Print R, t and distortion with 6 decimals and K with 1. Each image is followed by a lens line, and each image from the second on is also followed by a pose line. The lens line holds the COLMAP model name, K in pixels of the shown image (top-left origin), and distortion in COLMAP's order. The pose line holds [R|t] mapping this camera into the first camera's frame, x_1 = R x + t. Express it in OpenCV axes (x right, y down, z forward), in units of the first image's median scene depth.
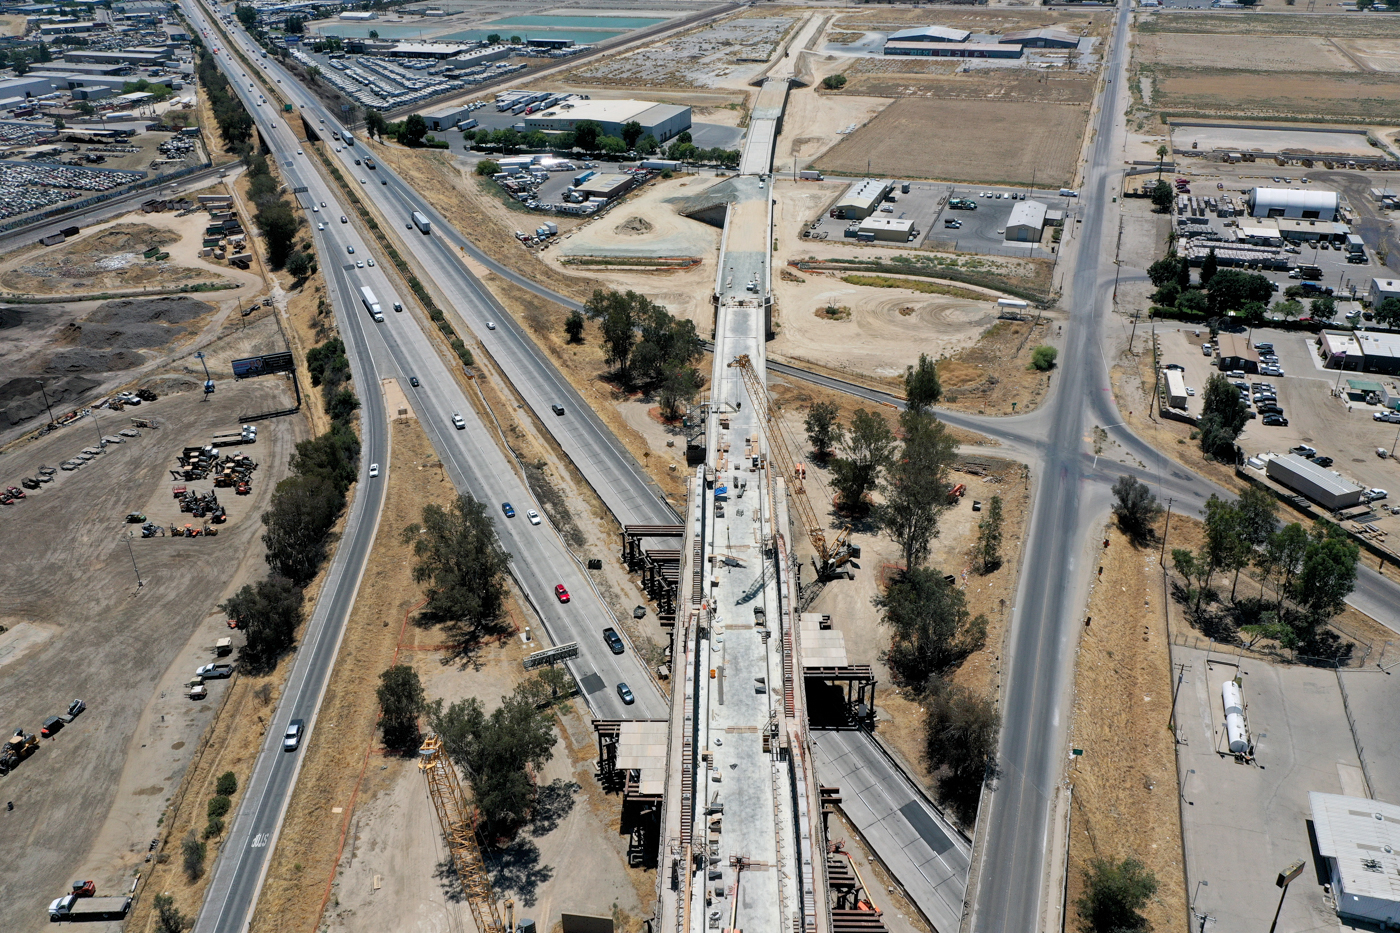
lens RADIAL K [[1082.1, 0, 700.0], [0, 1082.1, 466.5], [0, 0, 1]] dist [0.015914, 0.001472]
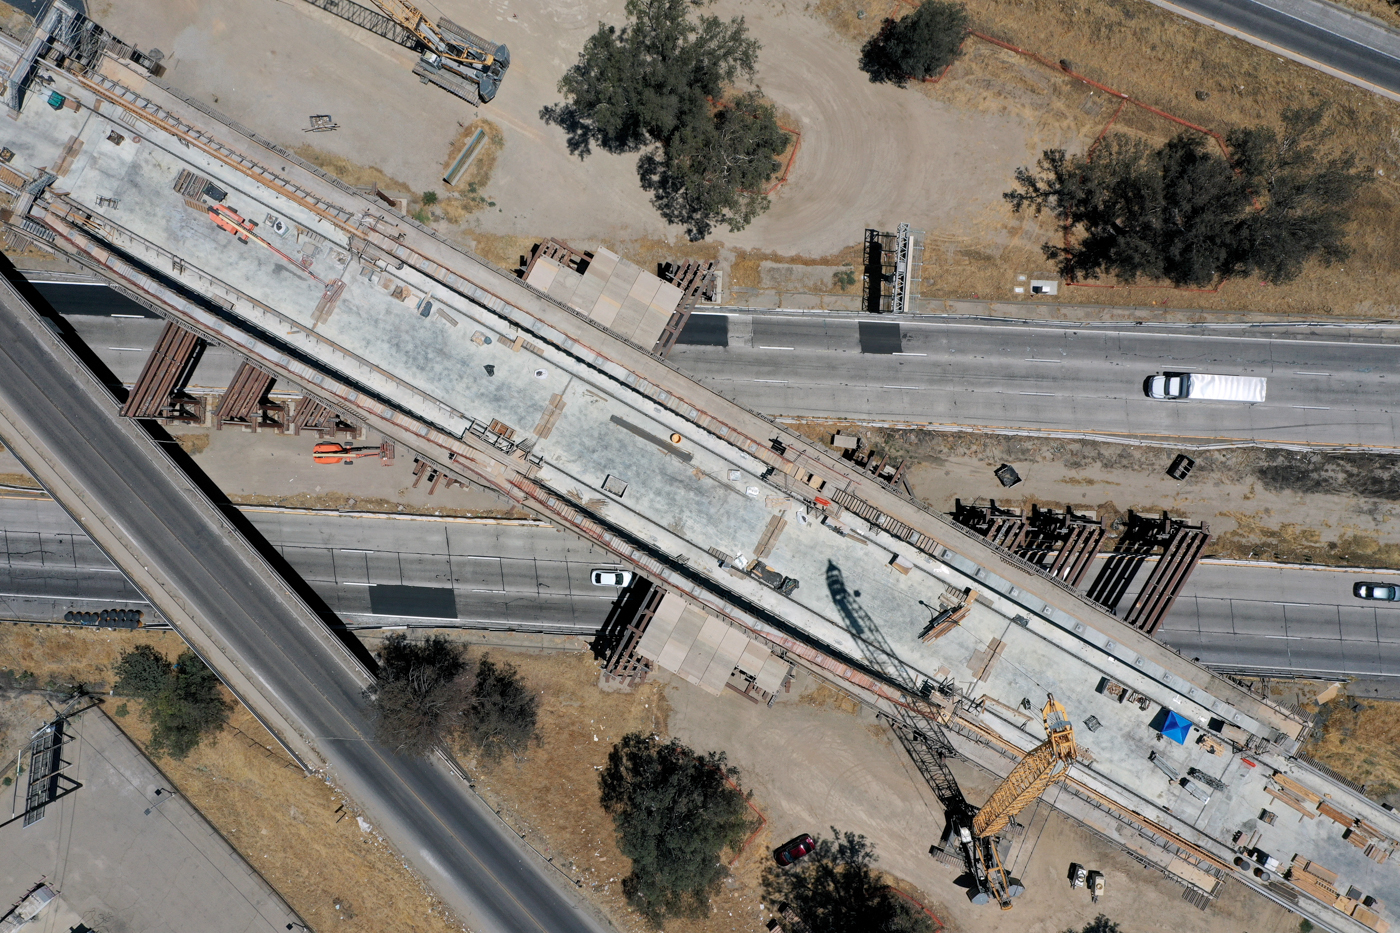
lens RADIAL K [[1082.1, 0, 700.0], [0, 1082.1, 466.5], [0, 0, 1]] dist [0.015914, 0.001472]
pose [[-0.467413, 0.883125, 0.040186, -0.001724], [-0.398458, -0.251034, 0.882164, -0.111020], [0.789149, 0.396323, 0.469225, 0.200029]]
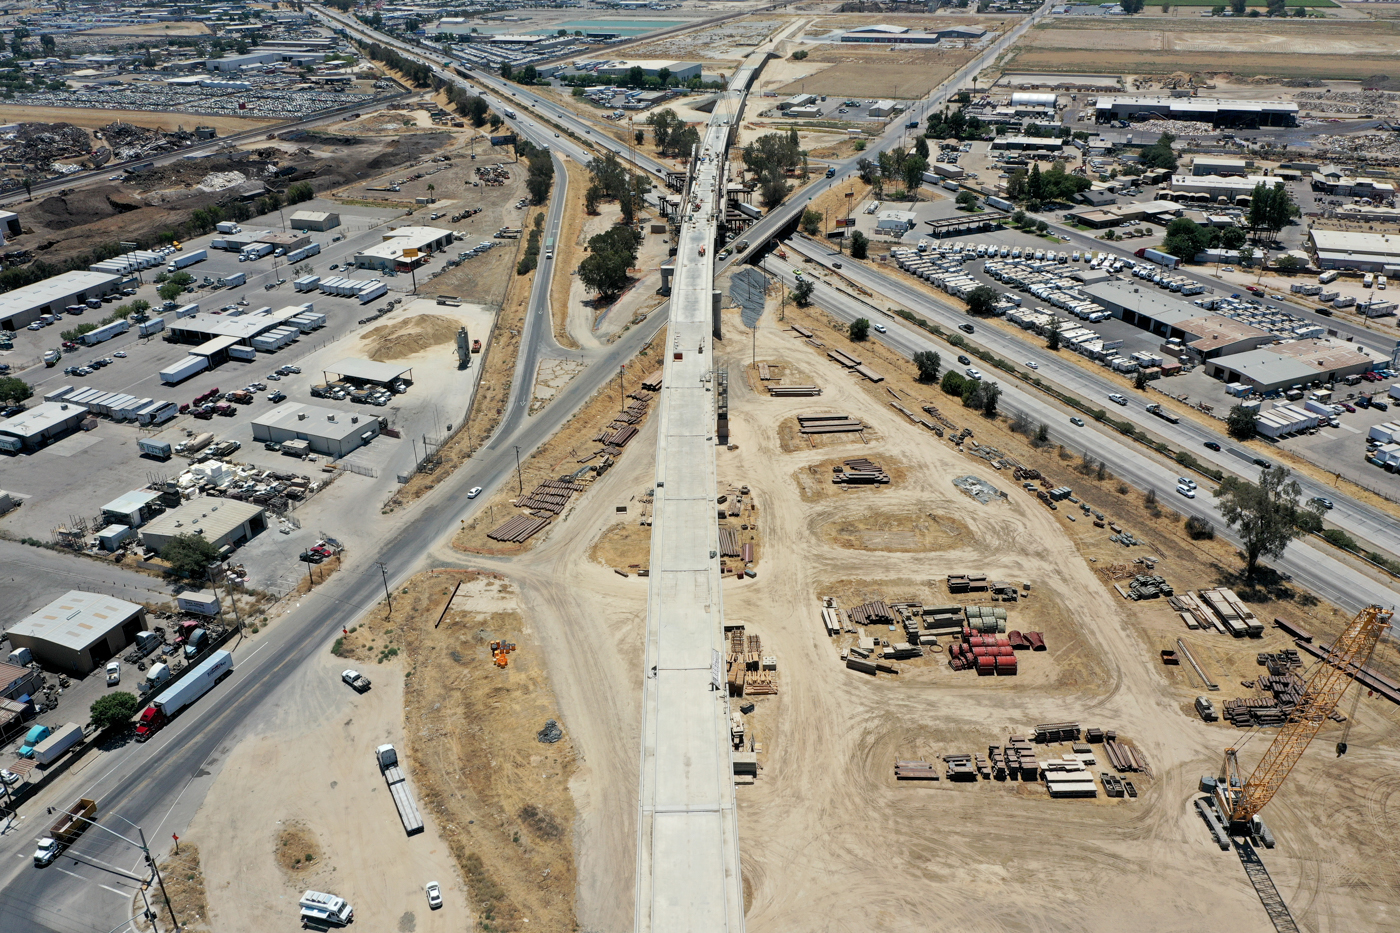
lens RADIAL K [[1082.1, 0, 700.0], [0, 1082.1, 466.5], [0, 0, 1]] dist [0.015914, 0.001472]
pose [[0.999807, 0.007325, -0.018207, 0.024691], [-0.007753, 0.999693, -0.023531, 0.314944], [0.018029, 0.023667, 0.999557, -0.607900]]
